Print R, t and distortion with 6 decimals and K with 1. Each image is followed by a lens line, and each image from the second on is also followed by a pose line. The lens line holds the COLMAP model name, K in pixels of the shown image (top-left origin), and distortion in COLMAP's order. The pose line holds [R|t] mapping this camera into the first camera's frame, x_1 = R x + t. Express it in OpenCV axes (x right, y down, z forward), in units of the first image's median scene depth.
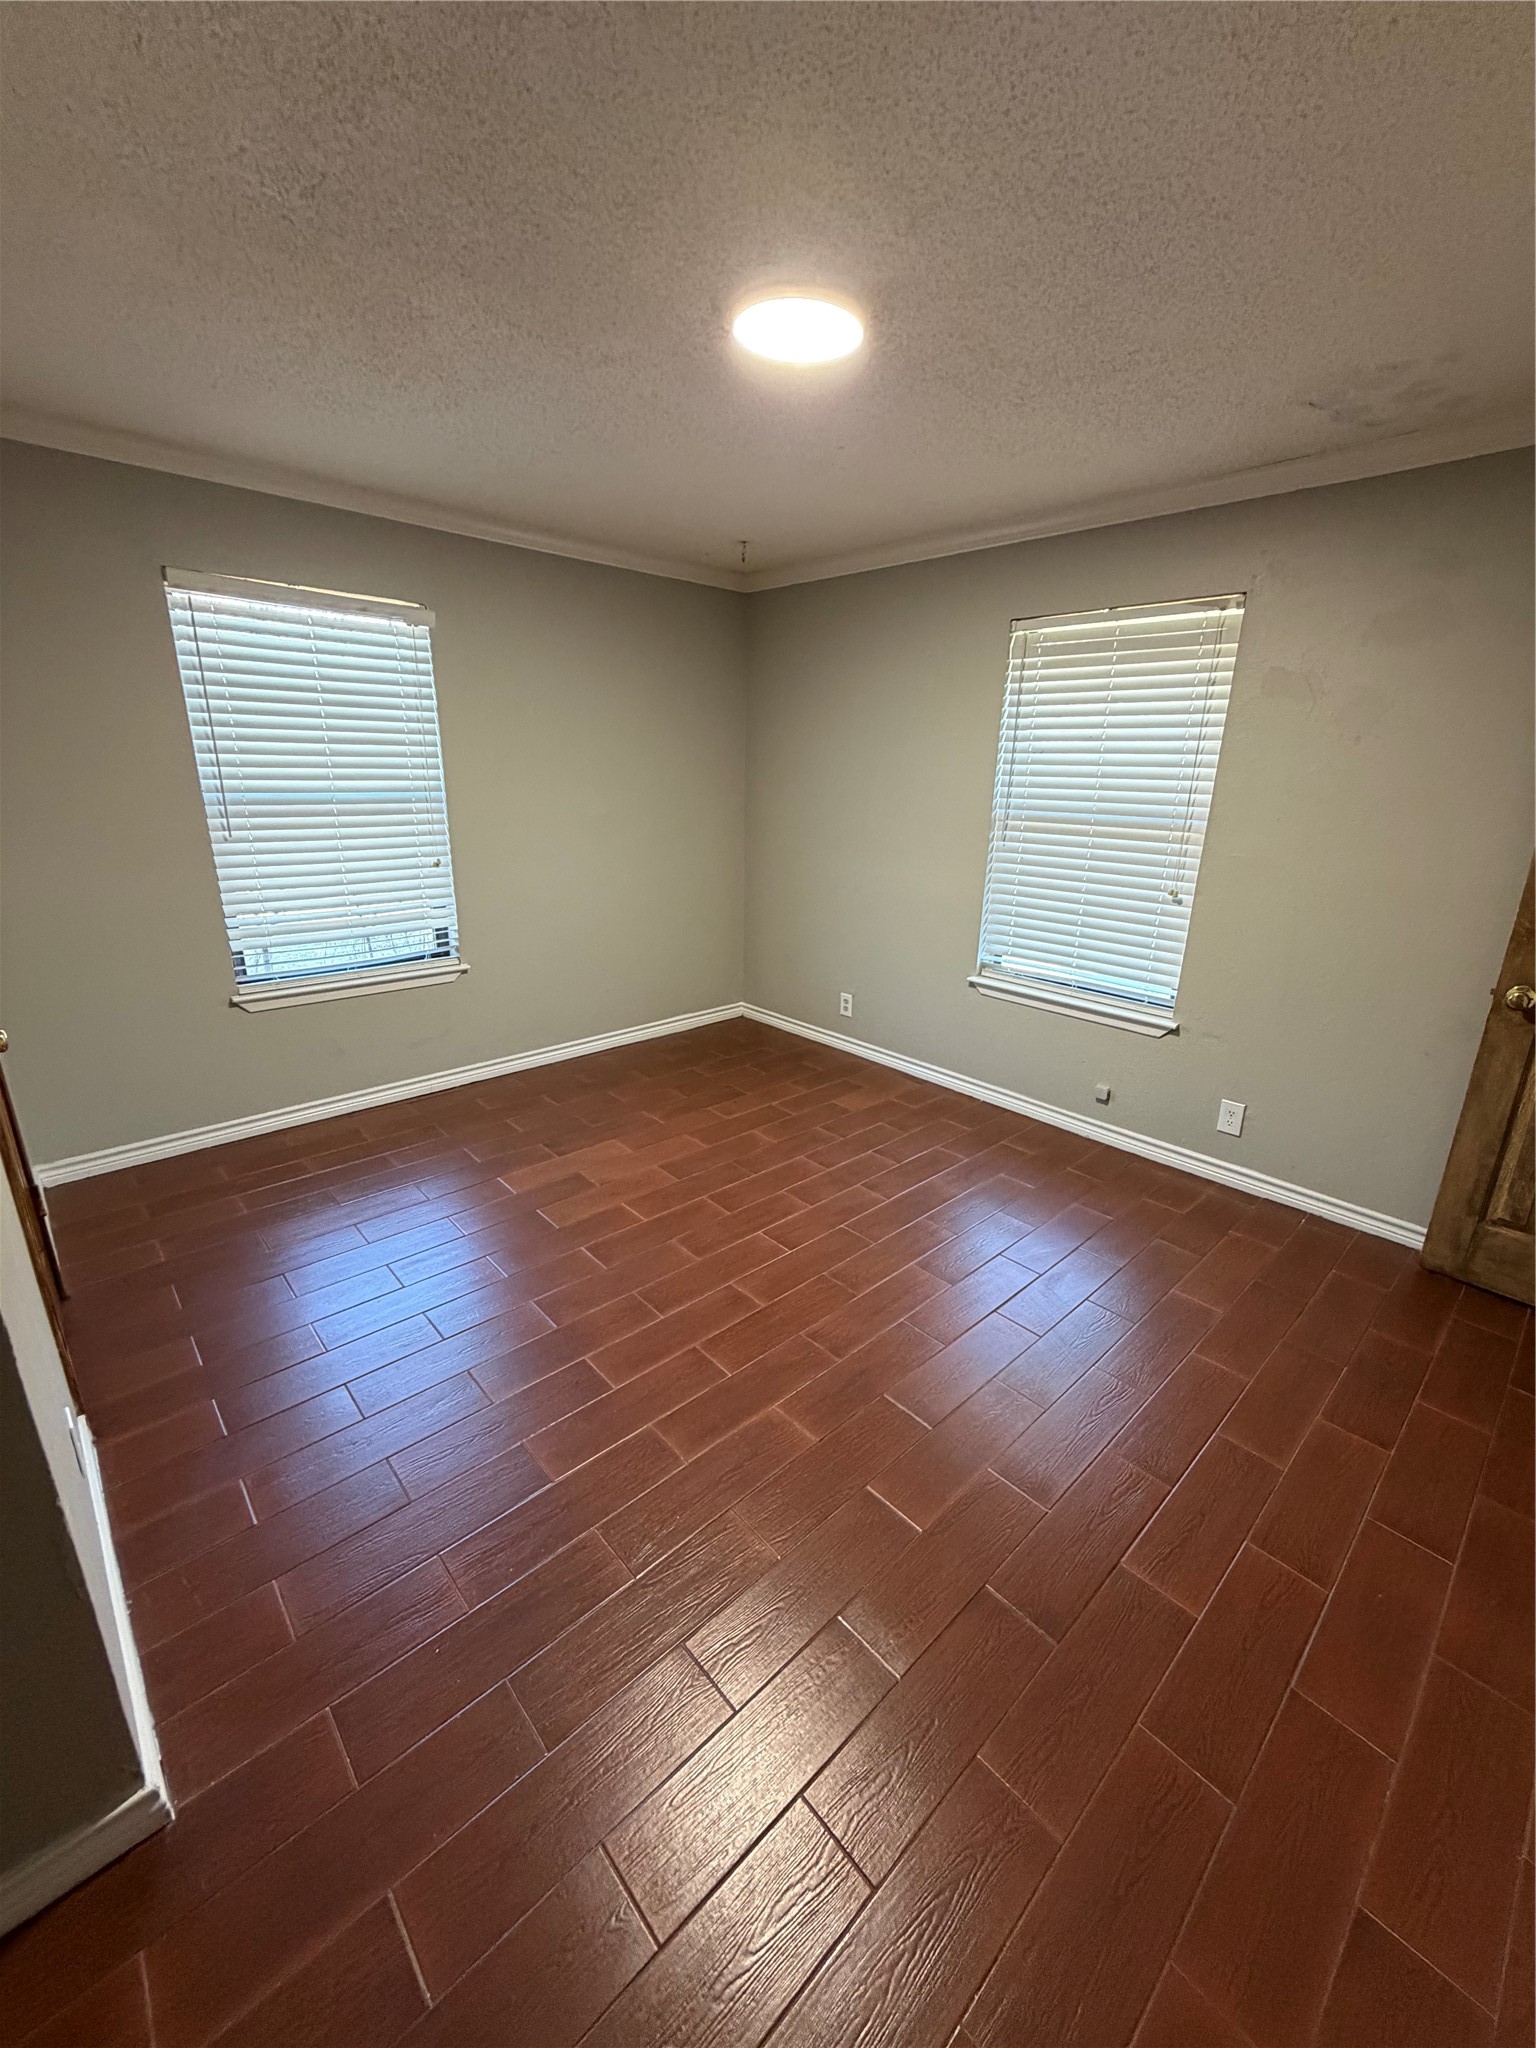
lens RADIAL K [[816.0, 0, 785.5], [0, 816.0, 1017.8], [0, 0, 1]] dist [0.002071, 0.000112]
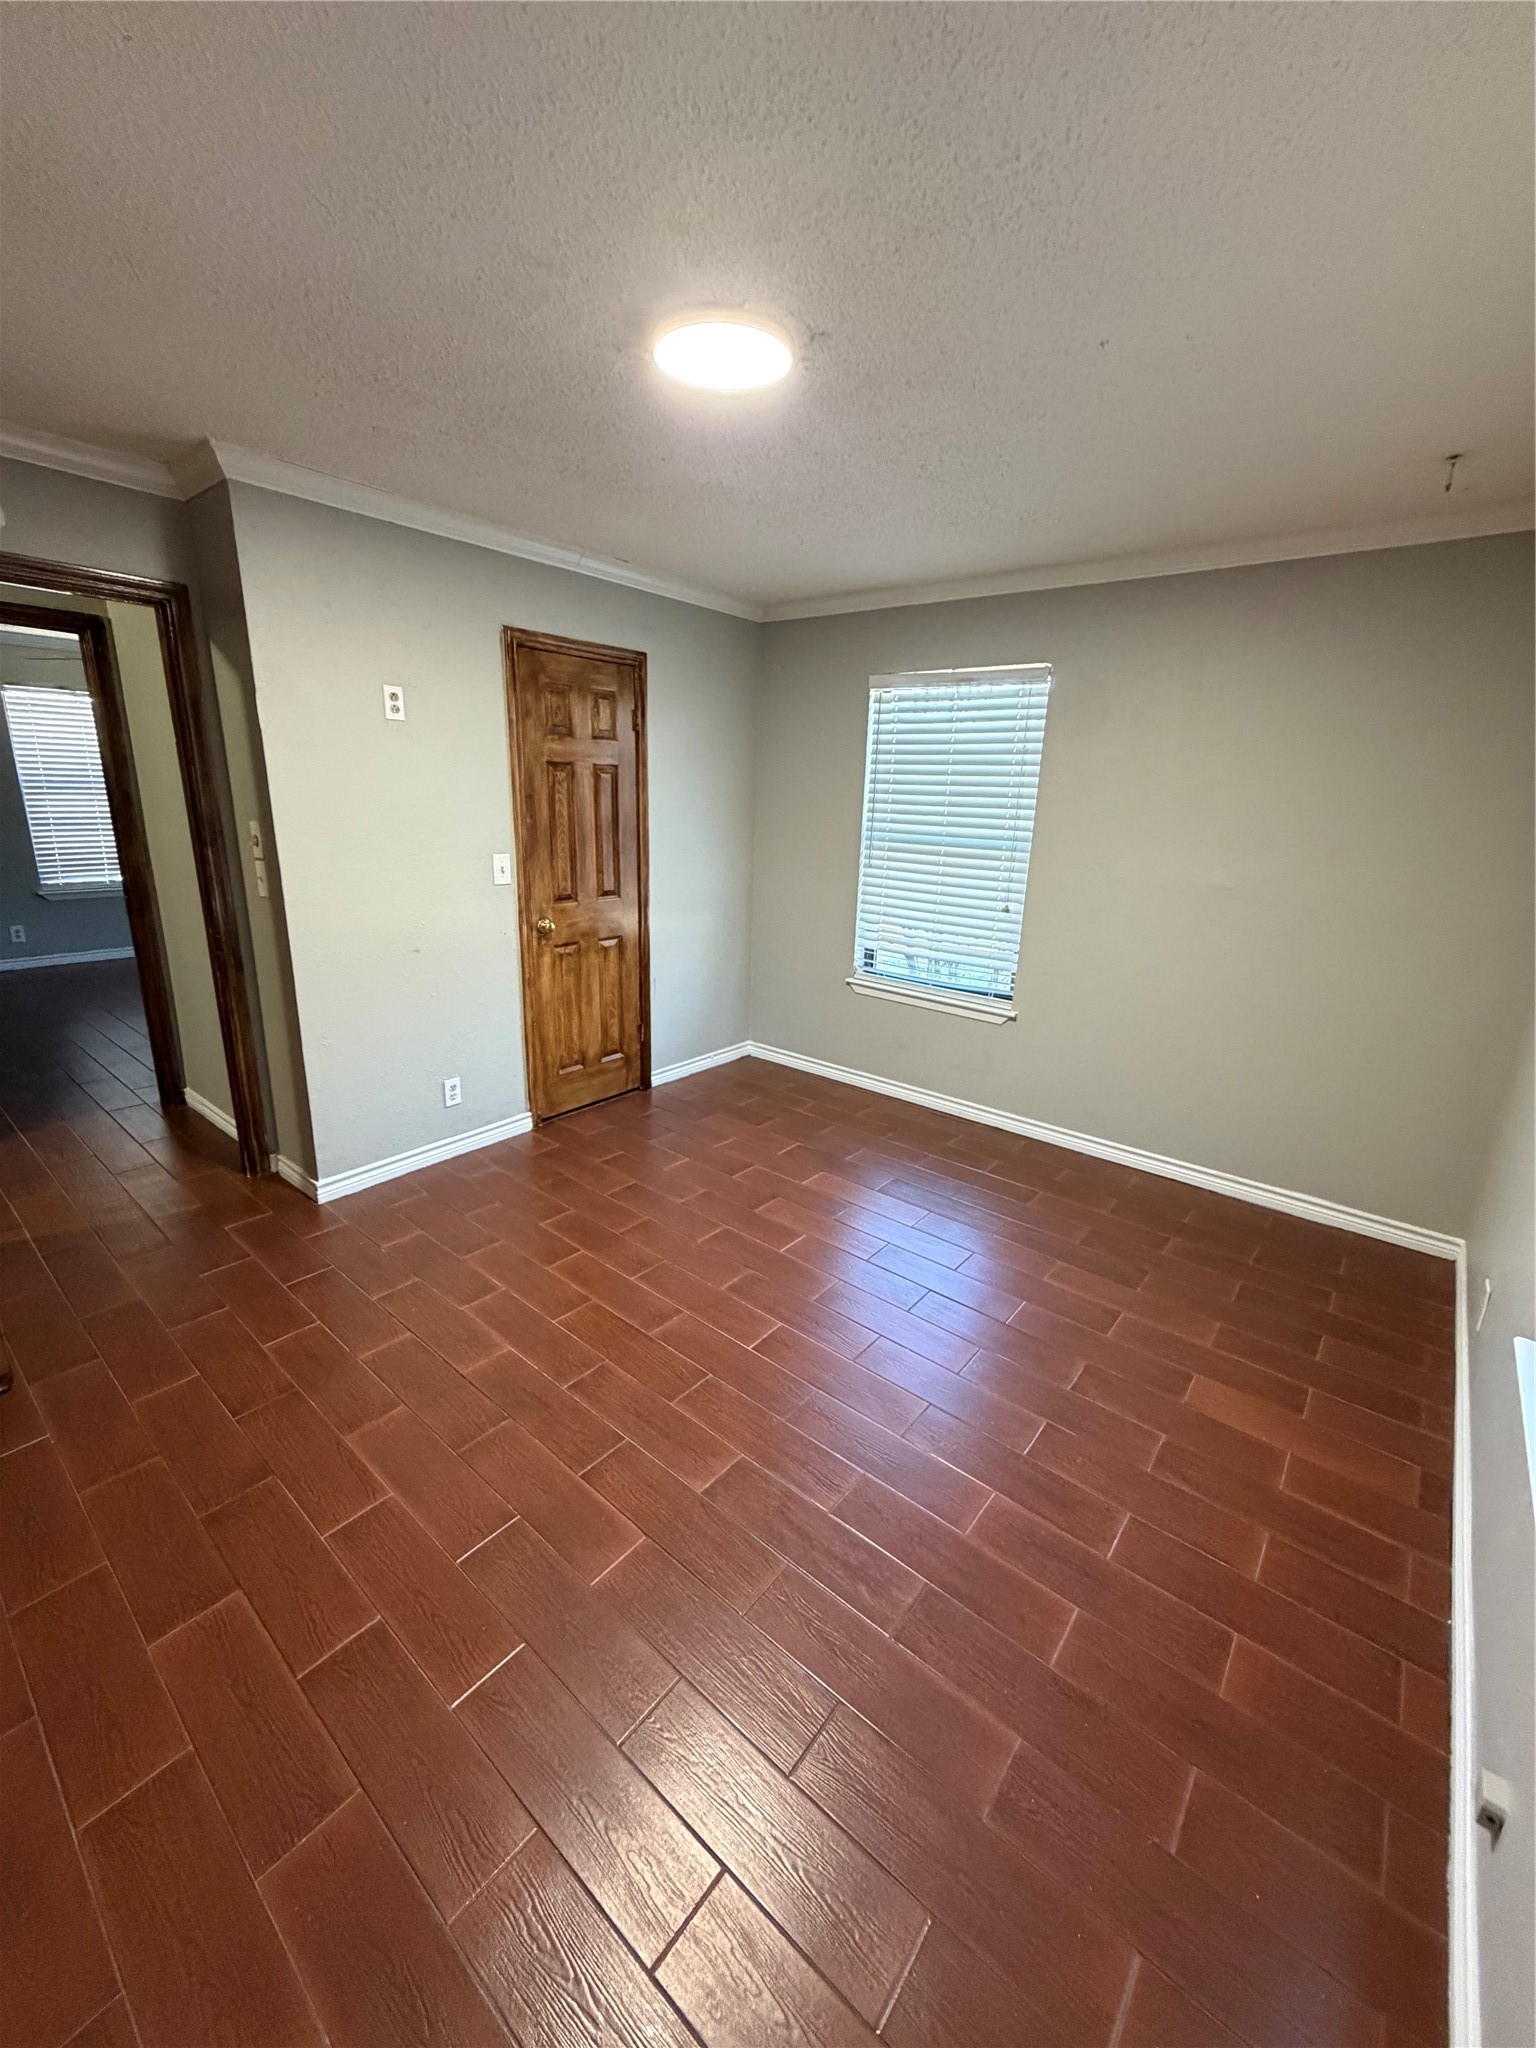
lens RADIAL K [[816.0, 0, 754.6], [0, 816.0, 1019.4], [0, 0, 1]] dist [0.002071, 0.000112]
pose [[0.119106, 0.252084, -0.960348, 0.886782], [-0.324169, 0.924101, 0.202365, -0.260126], [0.938471, 0.287212, 0.191783, 0.847109]]
